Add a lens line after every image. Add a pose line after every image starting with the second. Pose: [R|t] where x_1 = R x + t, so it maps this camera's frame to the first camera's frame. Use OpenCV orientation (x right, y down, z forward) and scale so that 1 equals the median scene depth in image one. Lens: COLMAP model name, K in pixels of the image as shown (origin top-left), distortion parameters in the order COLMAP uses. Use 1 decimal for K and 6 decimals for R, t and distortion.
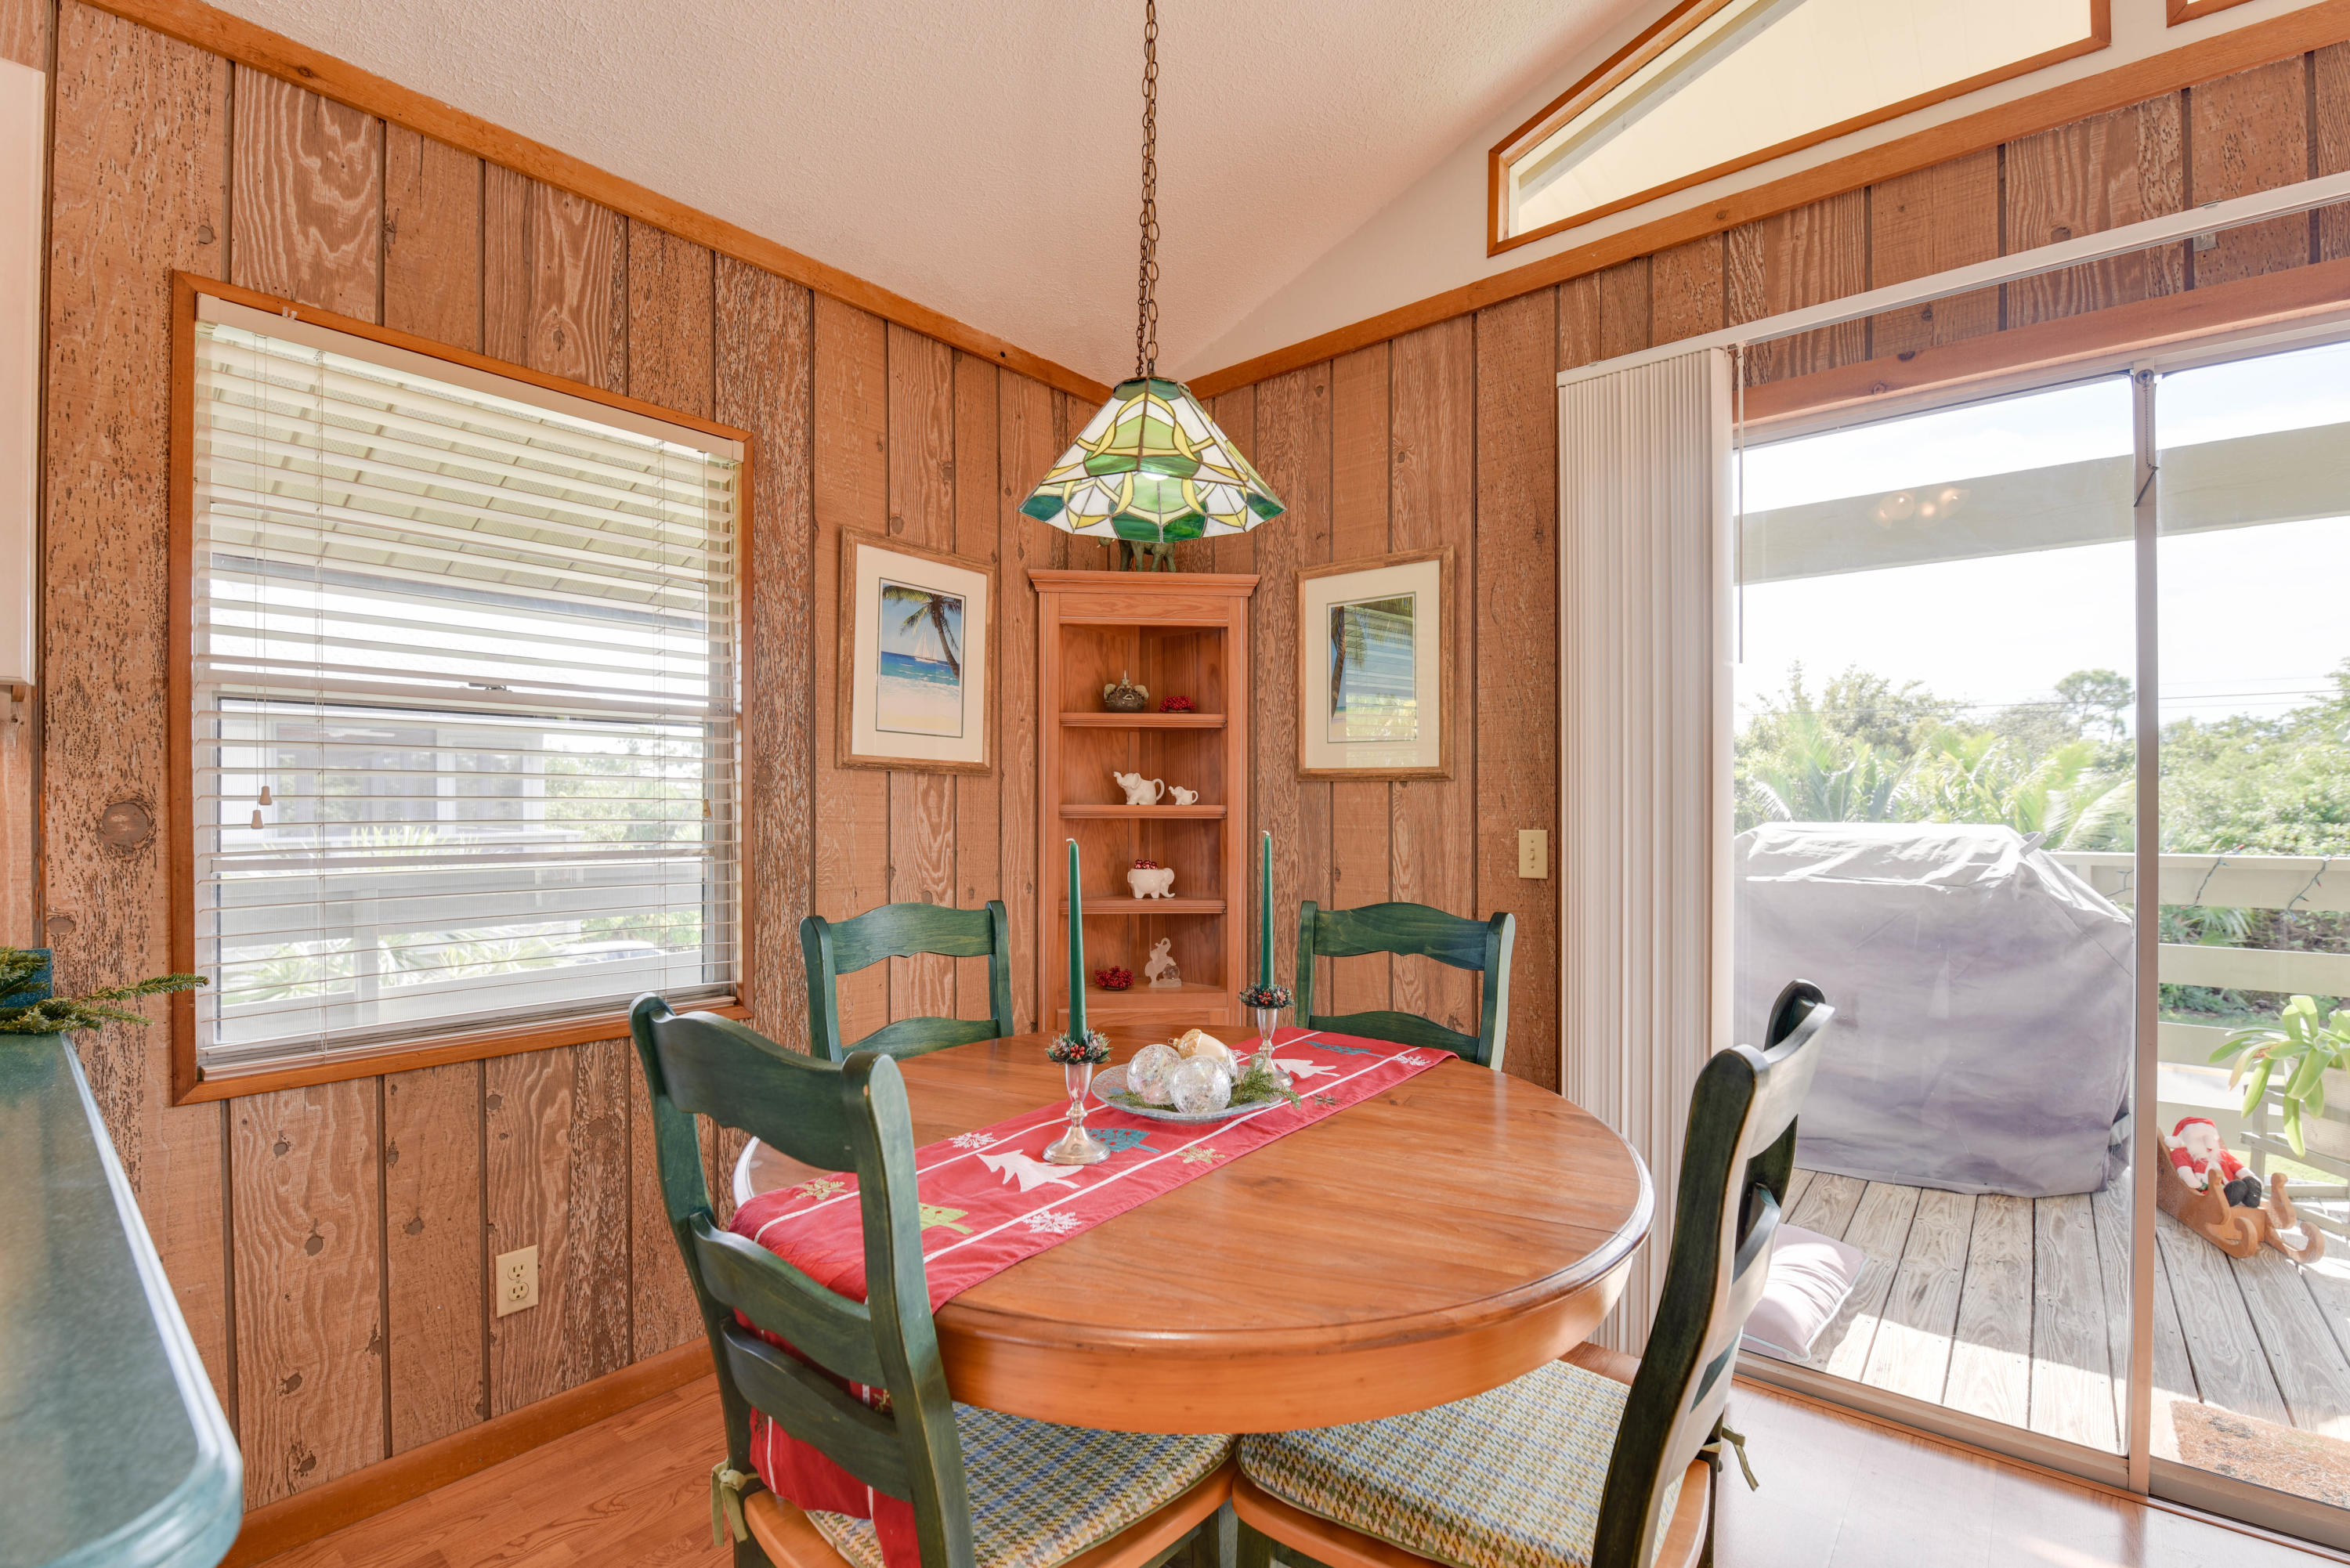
lens RADIAL K [[1044.9, 0, 1174.8], [0, 1044.9, 807.7], [0, 0, 1]] dist [-0.000858, -0.007913]
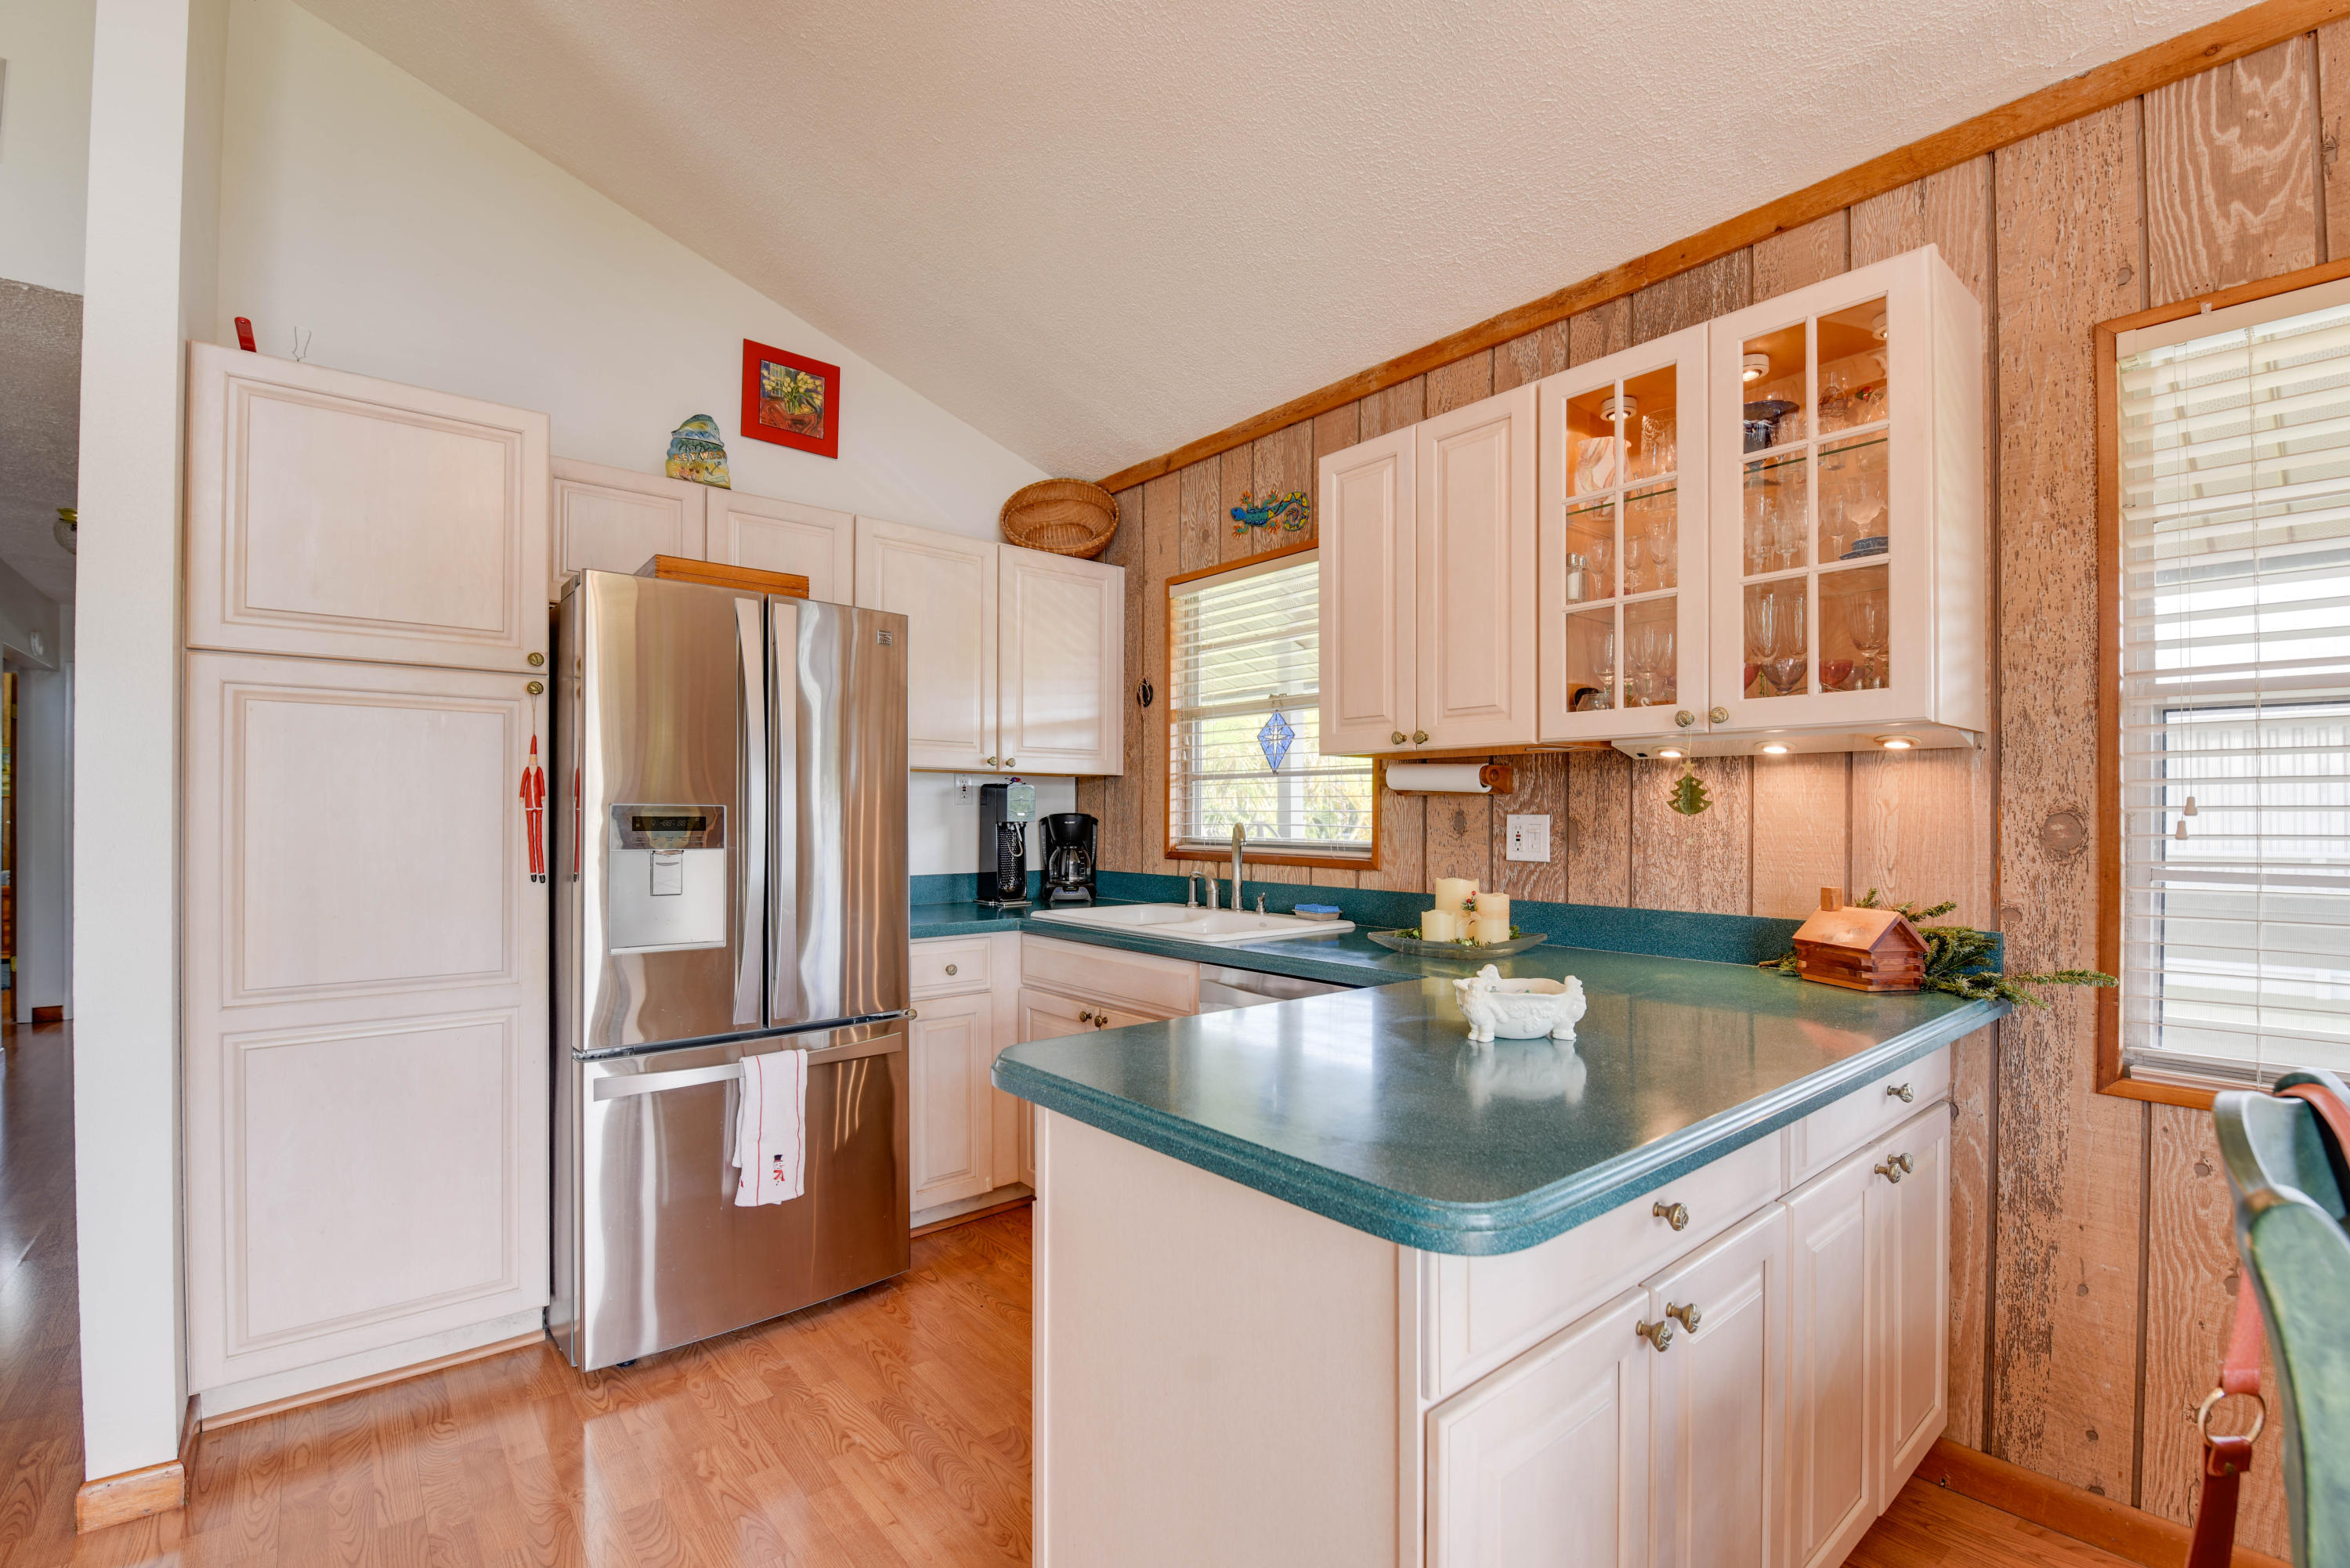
lens RADIAL K [[1044.9, 0, 1174.8], [0, 1044.9, 807.7], [0, 0, 1]] dist [-0.000858, -0.007913]
pose [[-0.173189, -0.005064, -0.984876, 0.204203], [-0.004967, 0.999979, -0.004268, -0.000919], [0.984876, 0.004152, -0.173210, 0.174080]]
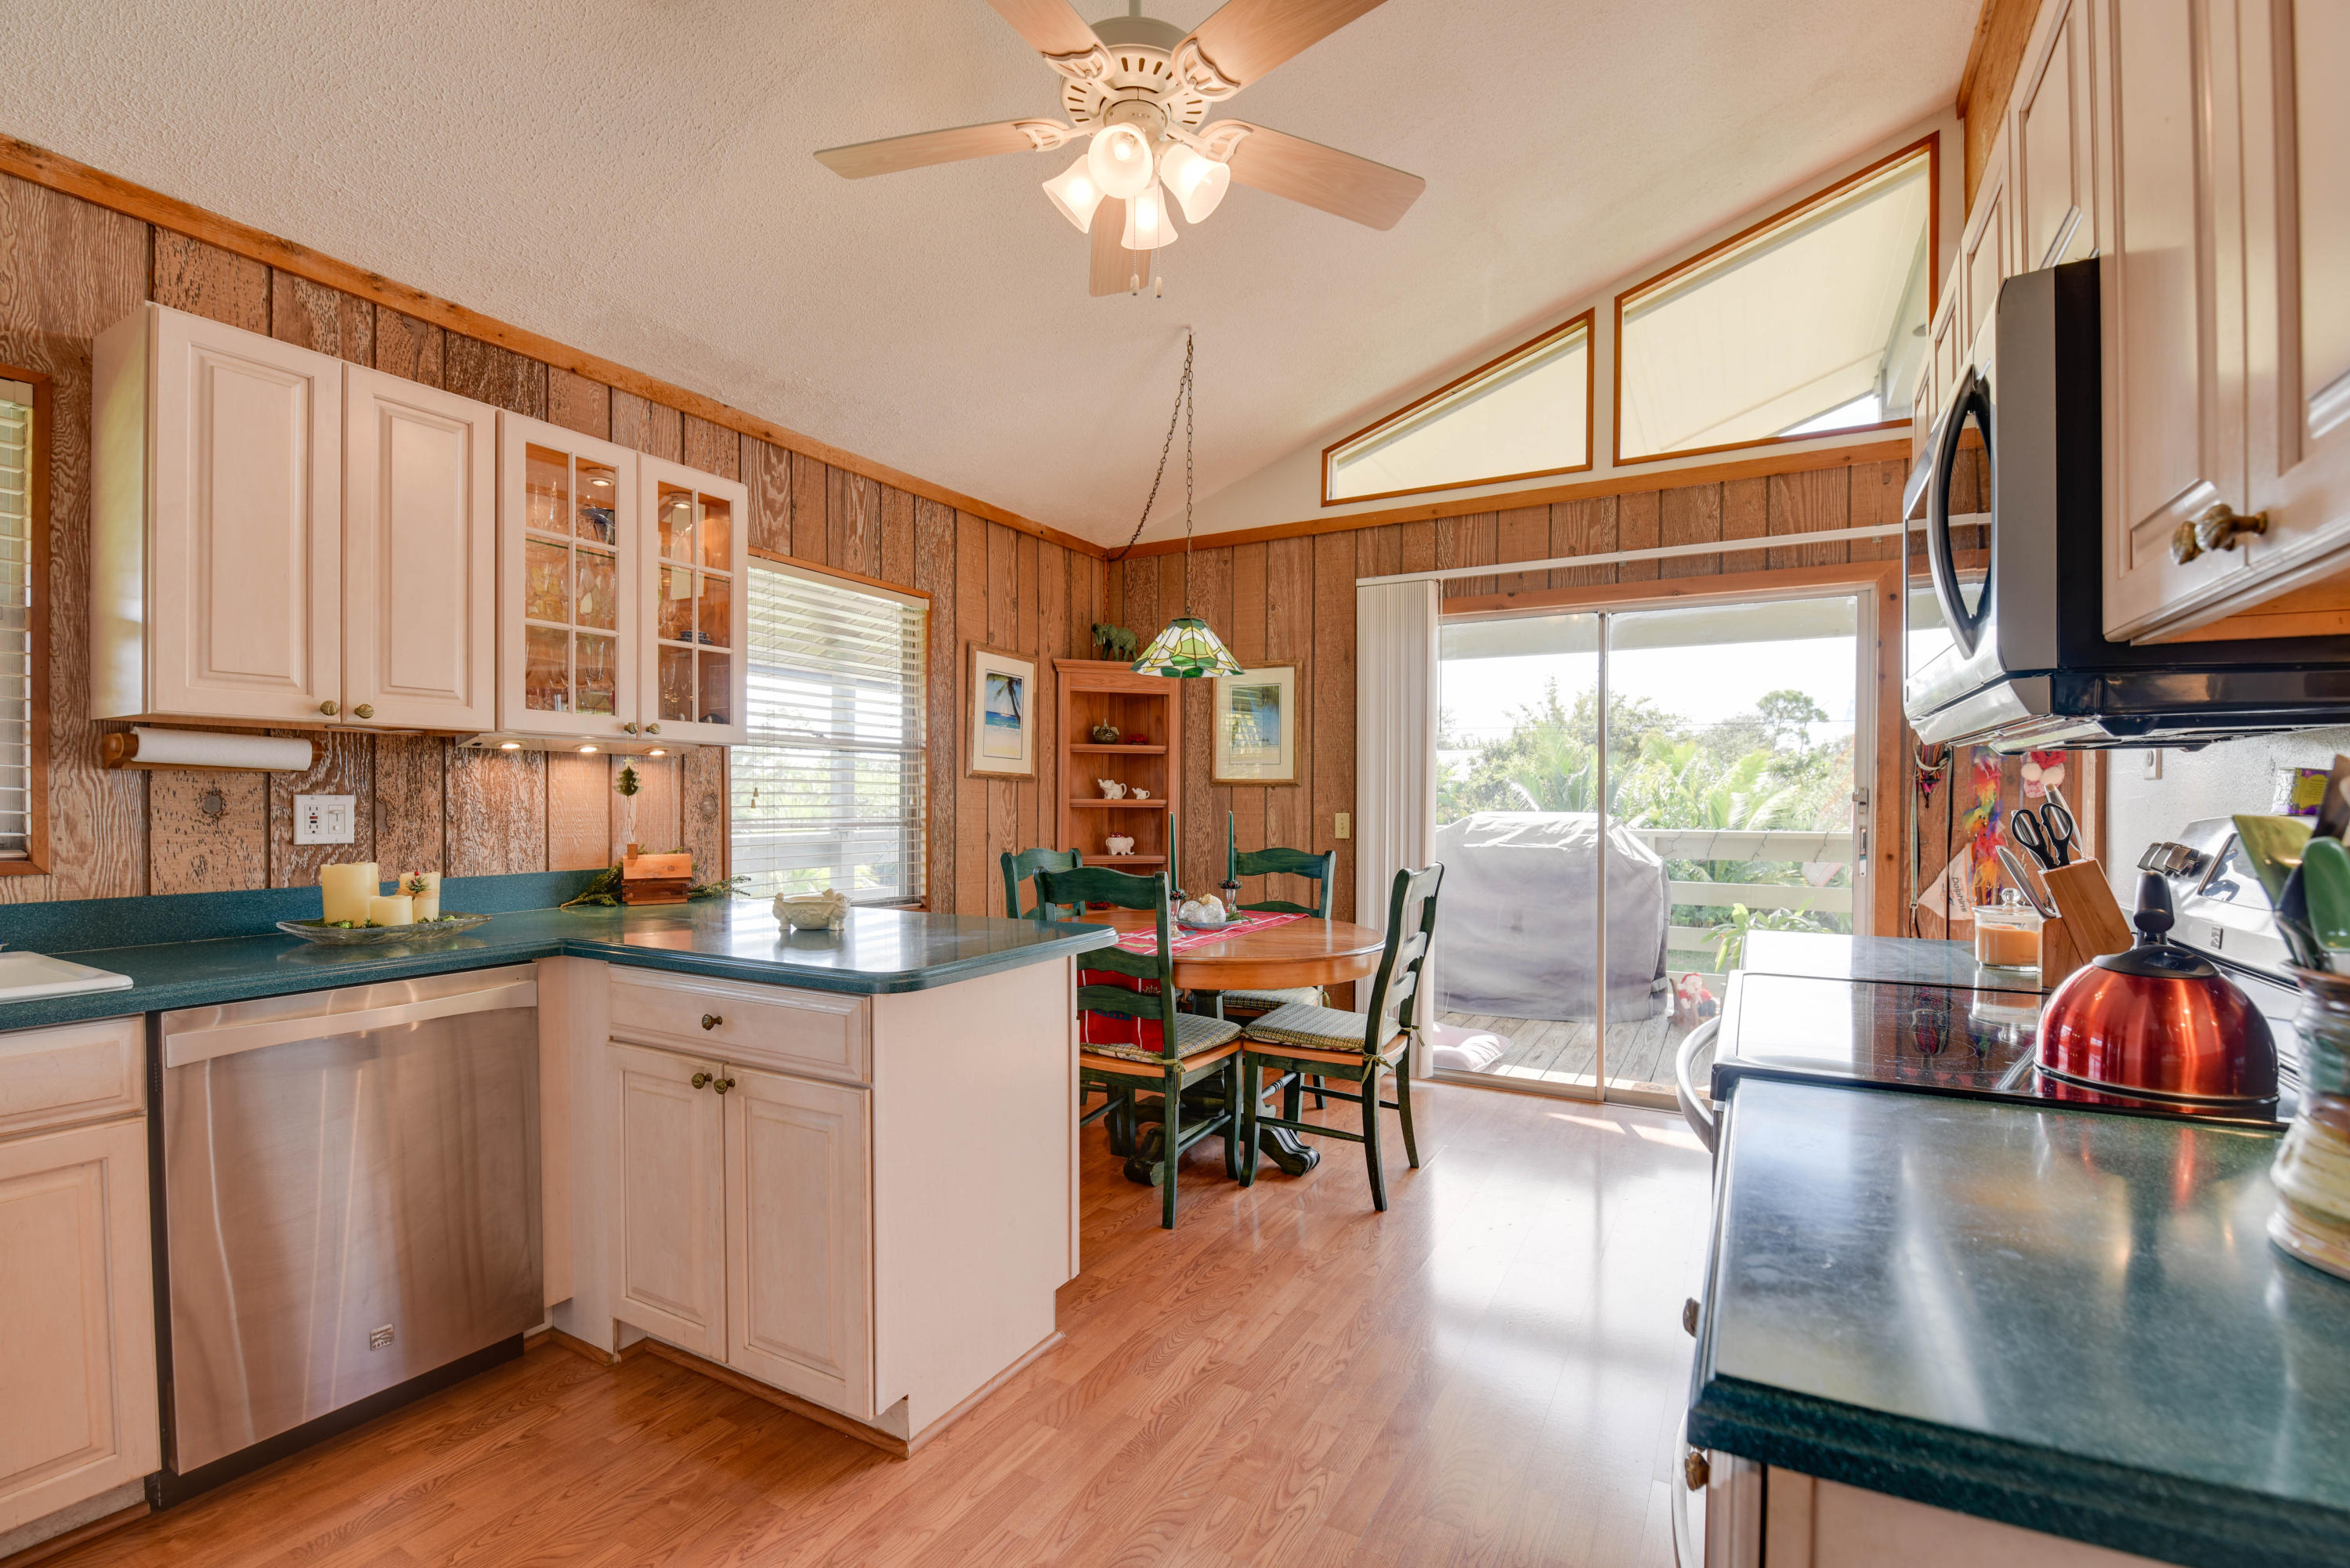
lens RADIAL K [[996.4, 0, 1141.6], [0, 996.4, 809.2], [0, 0, 1]] dist [0.017733, -0.000008]
pose [[0.989809, 0.003675, 0.142353, -0.313128], [-0.004691, 0.999966, 0.006802, 0.003633], [-0.142323, -0.007401, 0.989793, -0.841237]]
